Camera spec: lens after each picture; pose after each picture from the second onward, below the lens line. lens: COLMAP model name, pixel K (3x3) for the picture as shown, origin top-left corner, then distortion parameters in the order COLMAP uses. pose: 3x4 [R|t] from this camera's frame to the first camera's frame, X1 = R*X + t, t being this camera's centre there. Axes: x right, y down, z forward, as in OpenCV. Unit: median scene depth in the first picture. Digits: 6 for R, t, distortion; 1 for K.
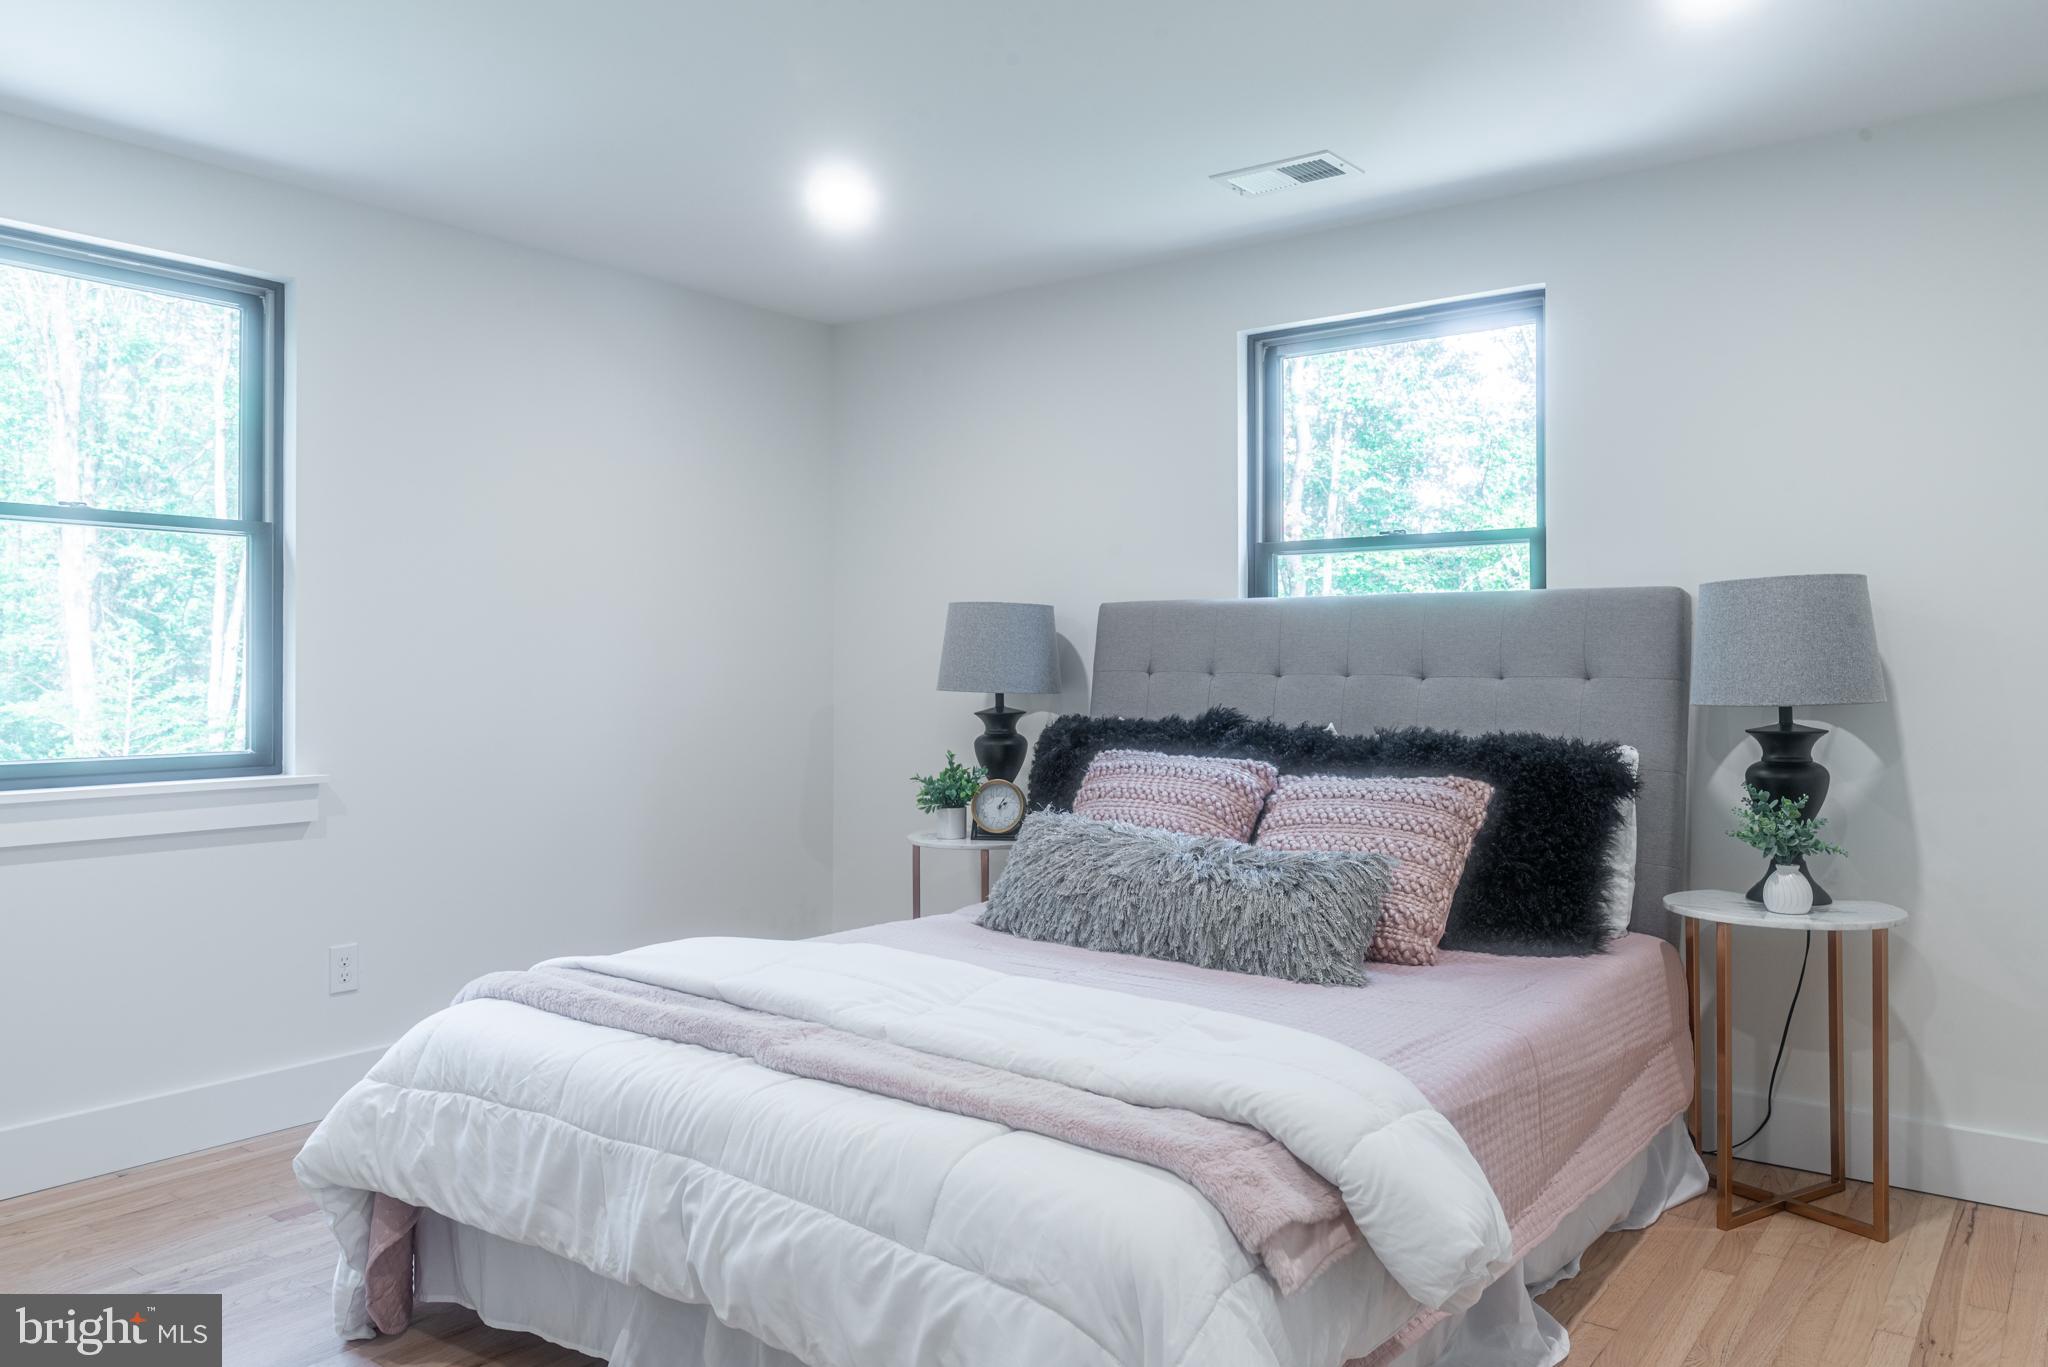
lens RADIAL K [[1454.7, 0, 1024.0], [0, 1454.7, 683.5], [0, 0, 1]] dist [-0.018417, 0.007425]
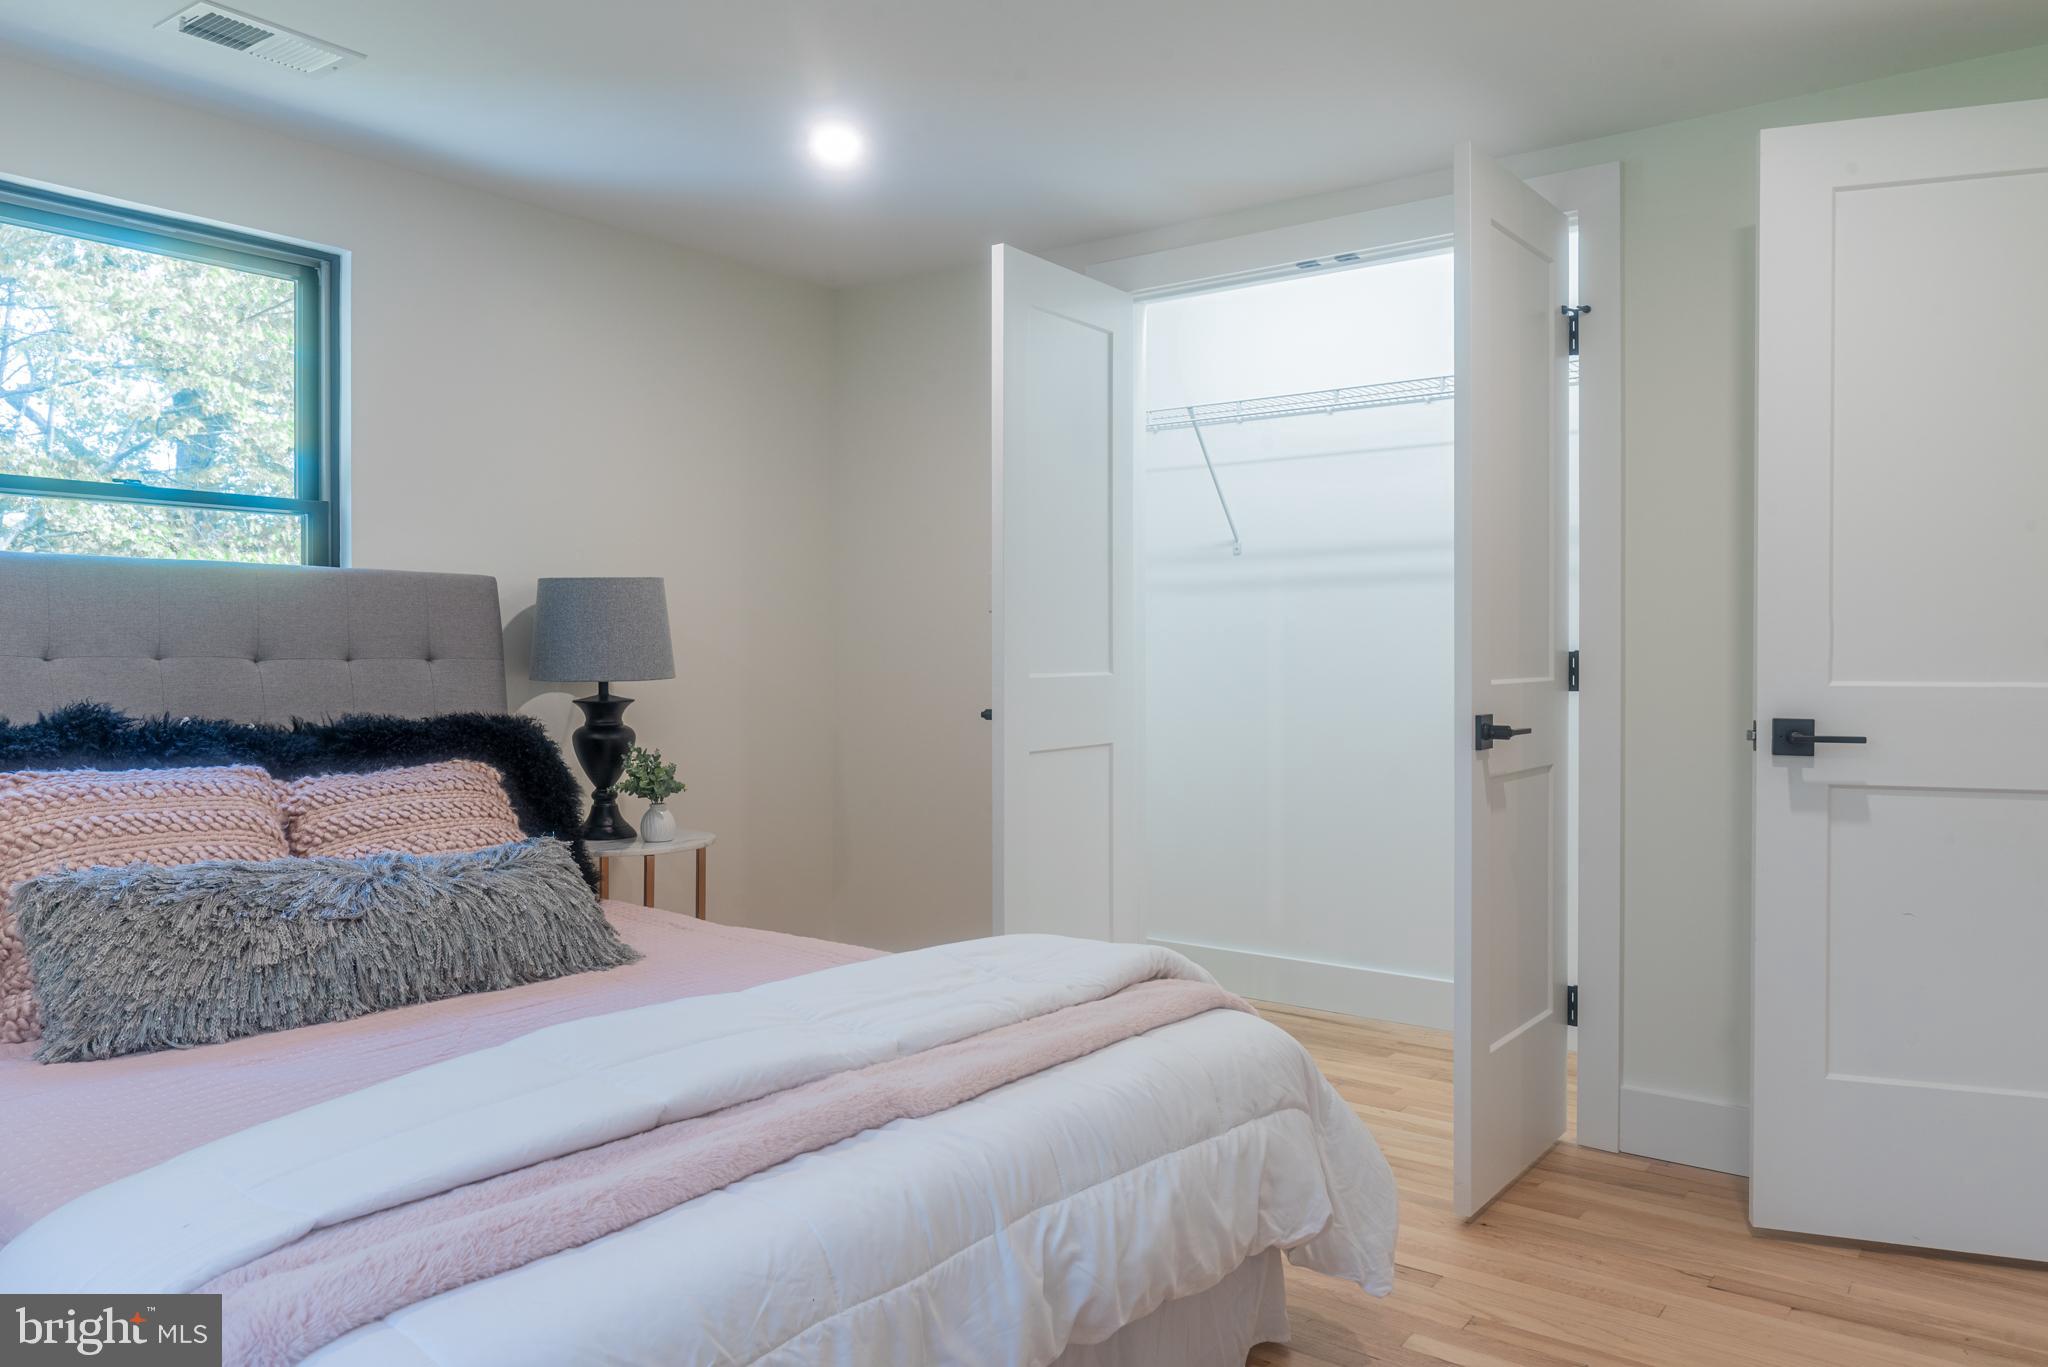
lens RADIAL K [[1454.7, 0, 1024.0], [0, 1454.7, 683.5], [0, 0, 1]] dist [-0.018417, 0.007425]
pose [[0.008448, -0.015843, 0.999839, -0.674803], [0.023610, 0.999599, 0.015639, 0.007658], [-0.999686, 0.023474, 0.008819, 0.631084]]
